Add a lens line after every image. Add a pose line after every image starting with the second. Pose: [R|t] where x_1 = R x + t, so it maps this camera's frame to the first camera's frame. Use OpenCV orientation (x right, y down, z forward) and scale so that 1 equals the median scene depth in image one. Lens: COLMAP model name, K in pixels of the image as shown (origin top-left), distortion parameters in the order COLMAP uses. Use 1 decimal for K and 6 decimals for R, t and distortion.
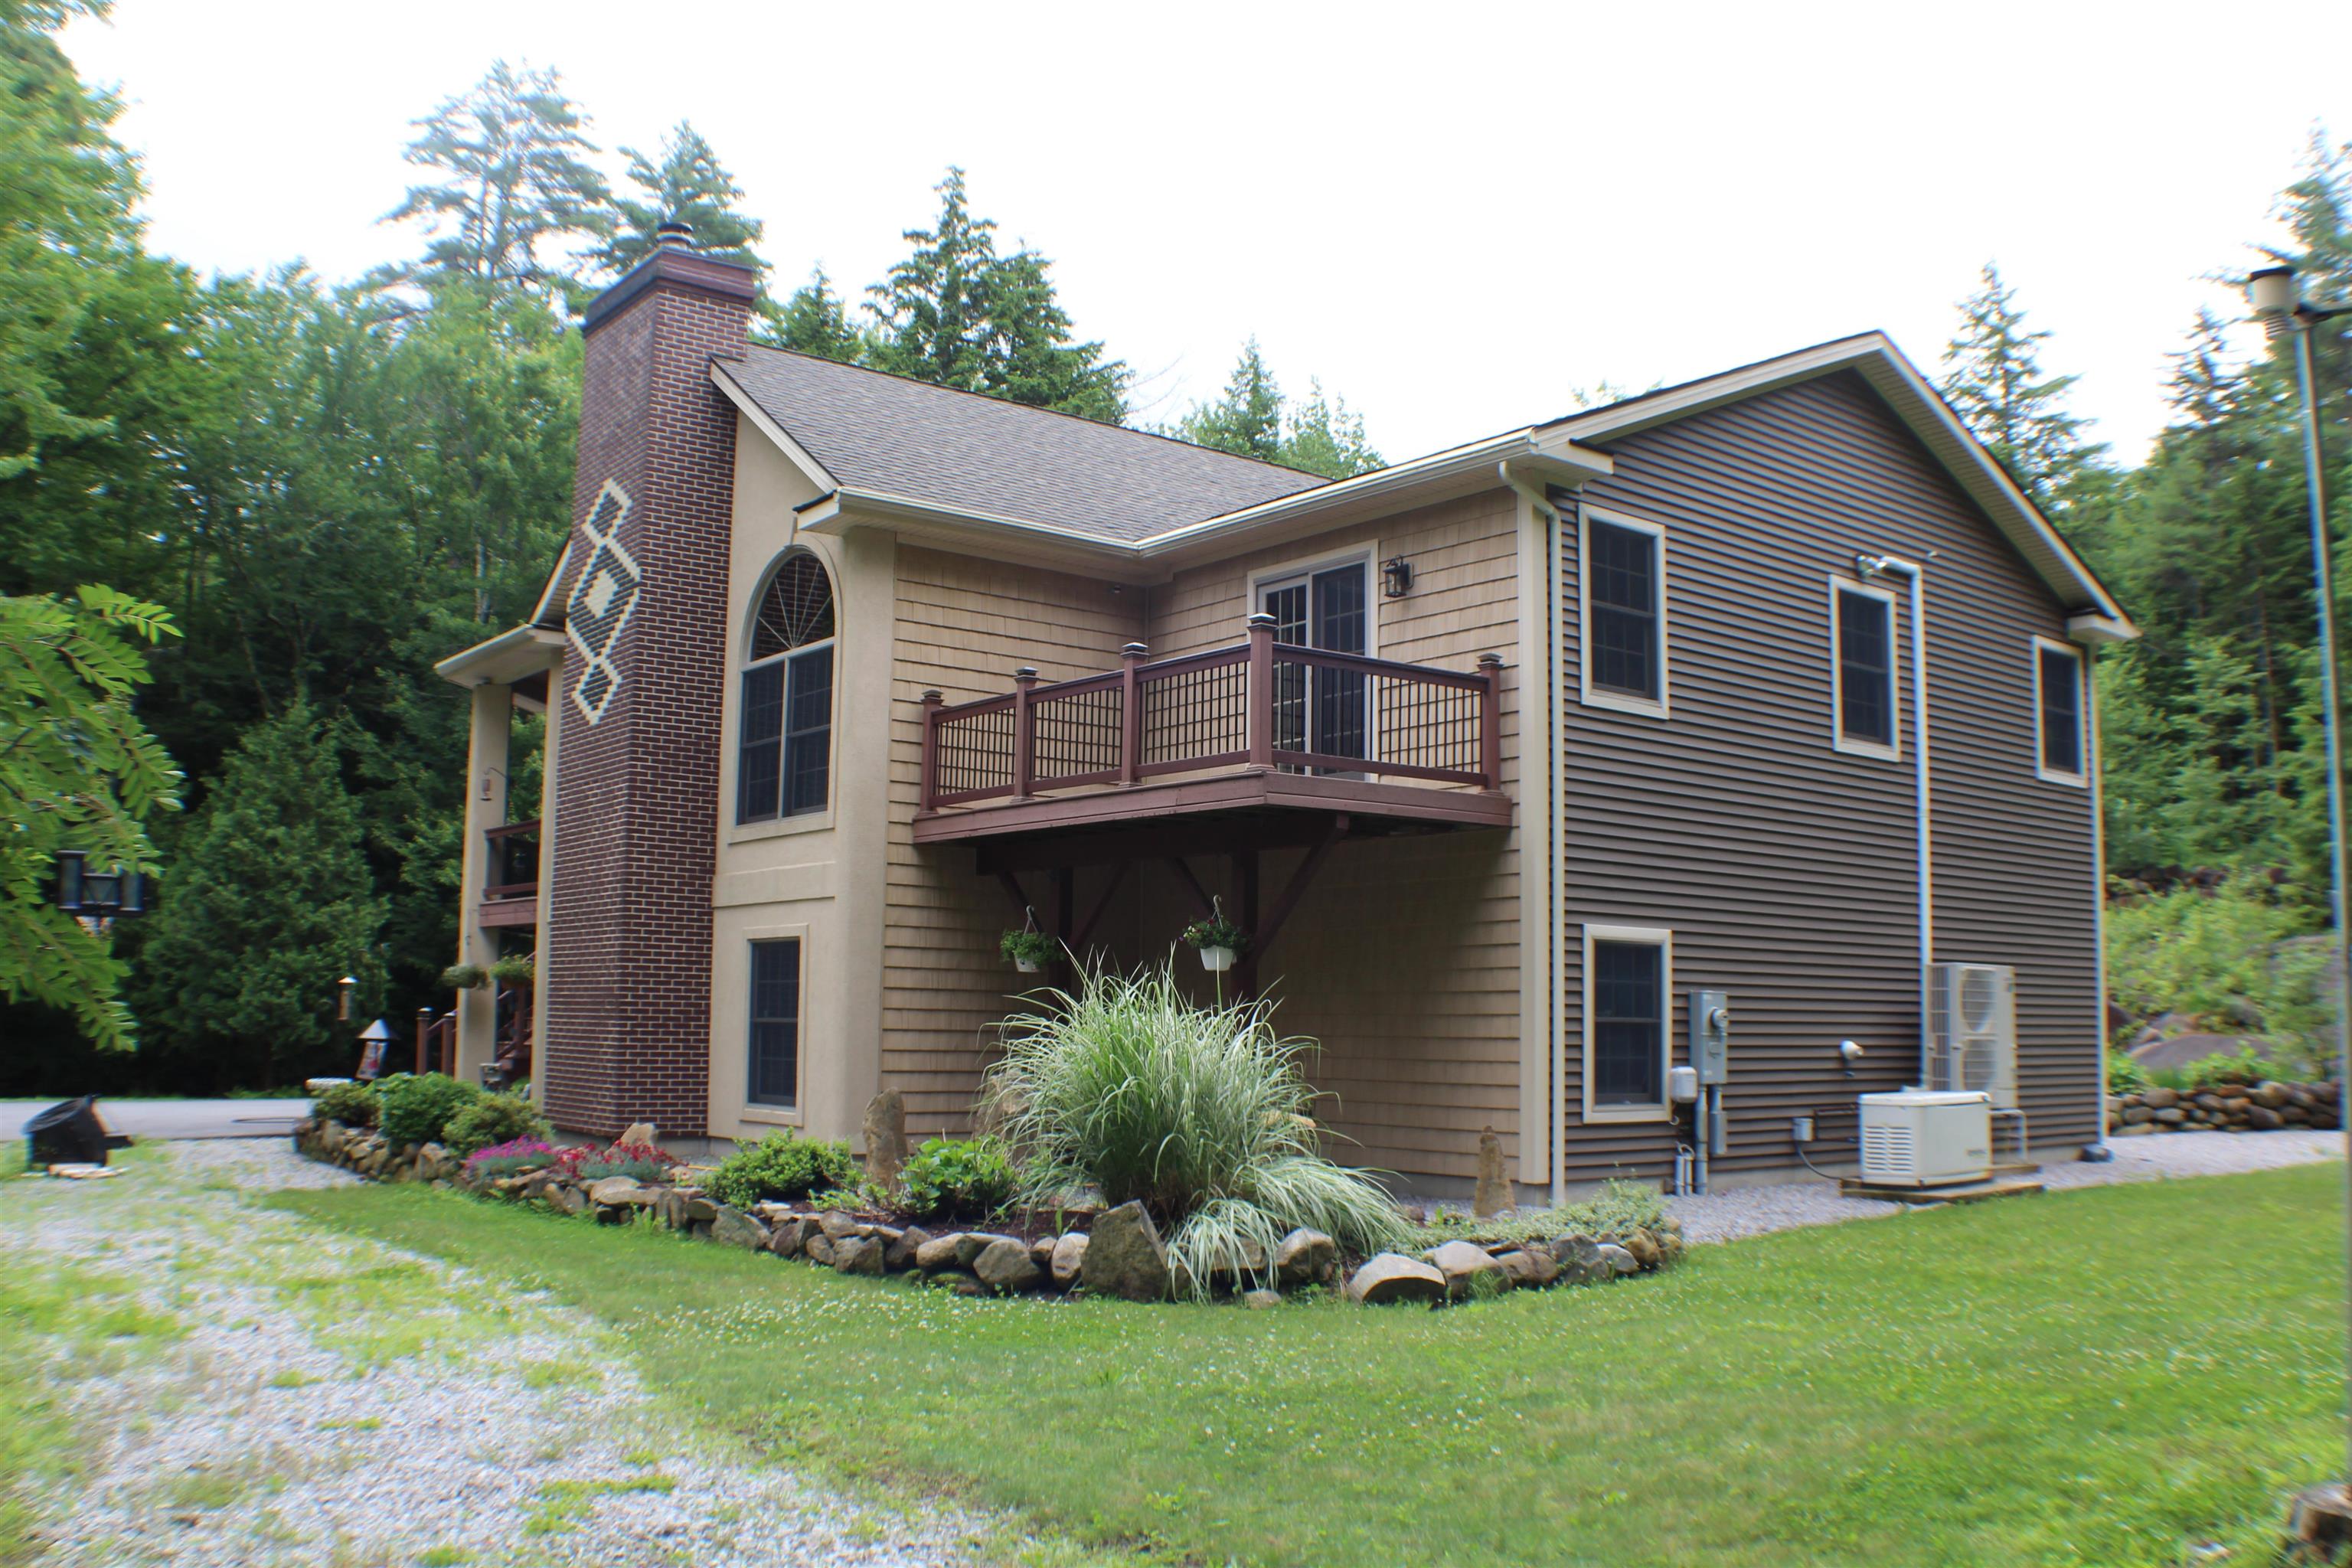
lens RADIAL K [[1989.9, 0, 1176.5], [0, 1989.9, 840.3], [0, 0, 1]] dist [-0.212176, 0.078440]
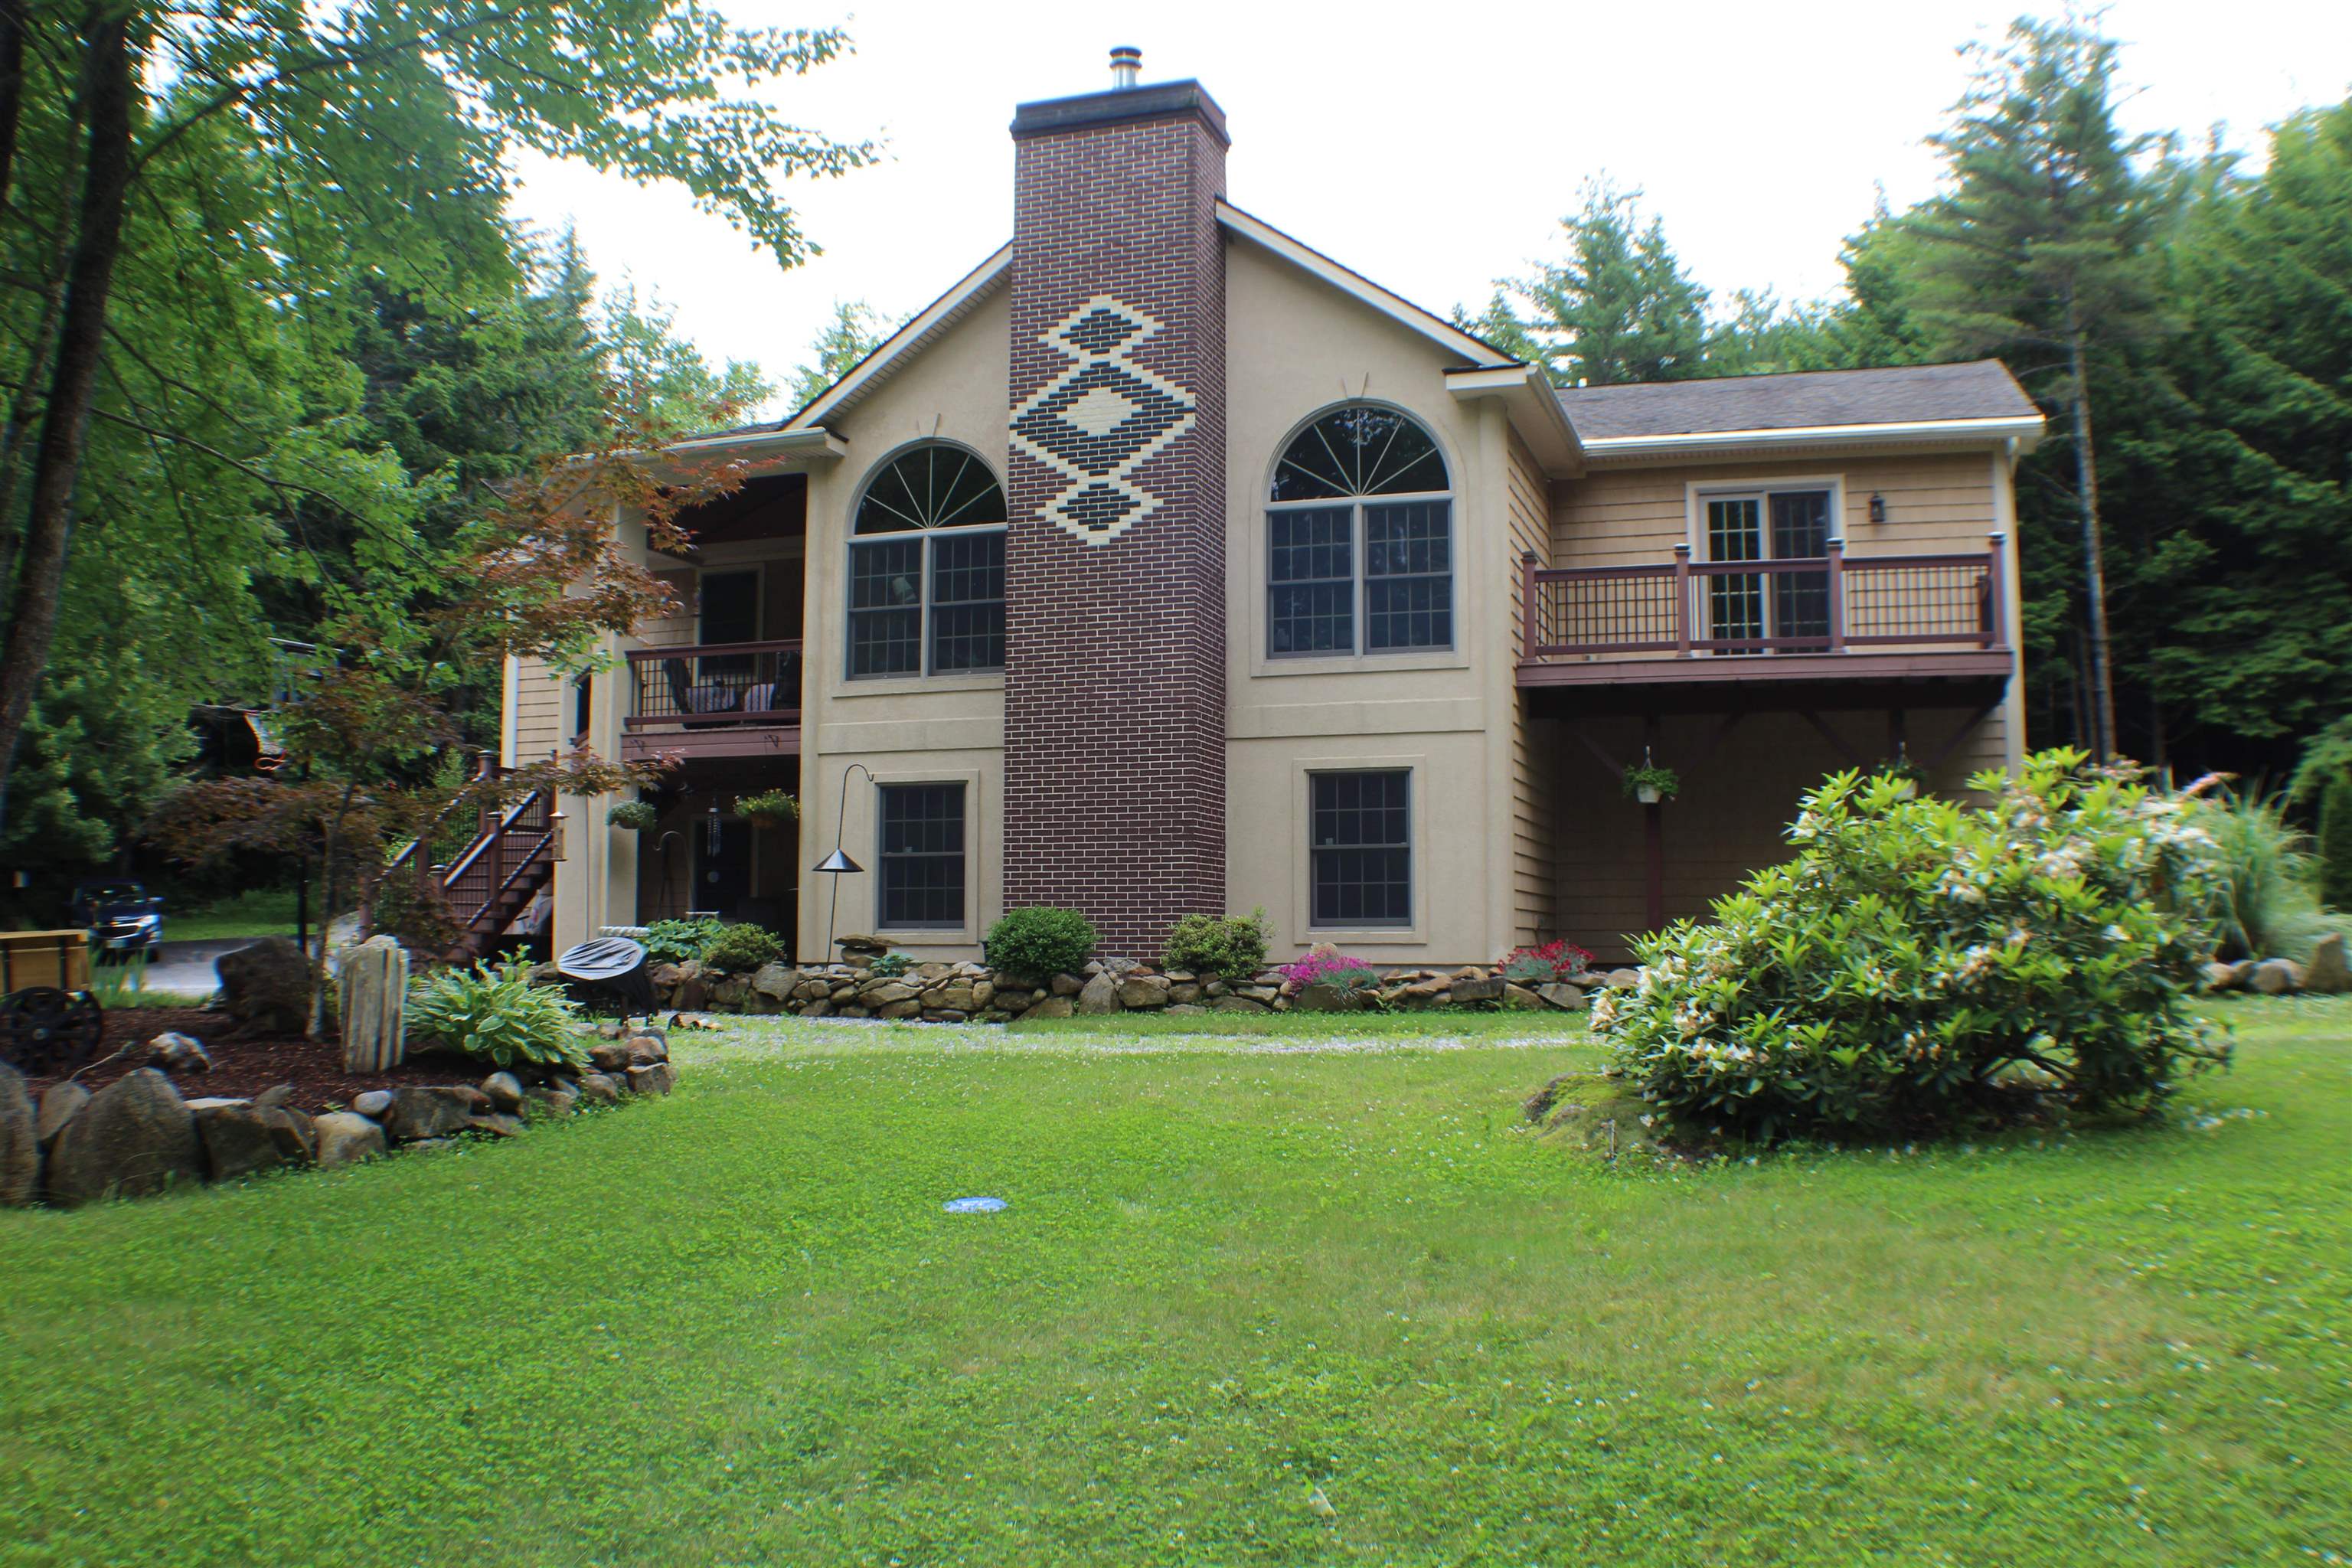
lens RADIAL K [[1989.9, 0, 1176.5], [0, 1989.9, 840.3], [0, 0, 1]] dist [-0.212176, 0.078440]
pose [[0.841244, 0.021229, 0.540238, -0.889316], [-0.041812, 0.998791, 0.025862, 0.067108], [-0.539036, -0.044344, 0.841115, 0.164704]]
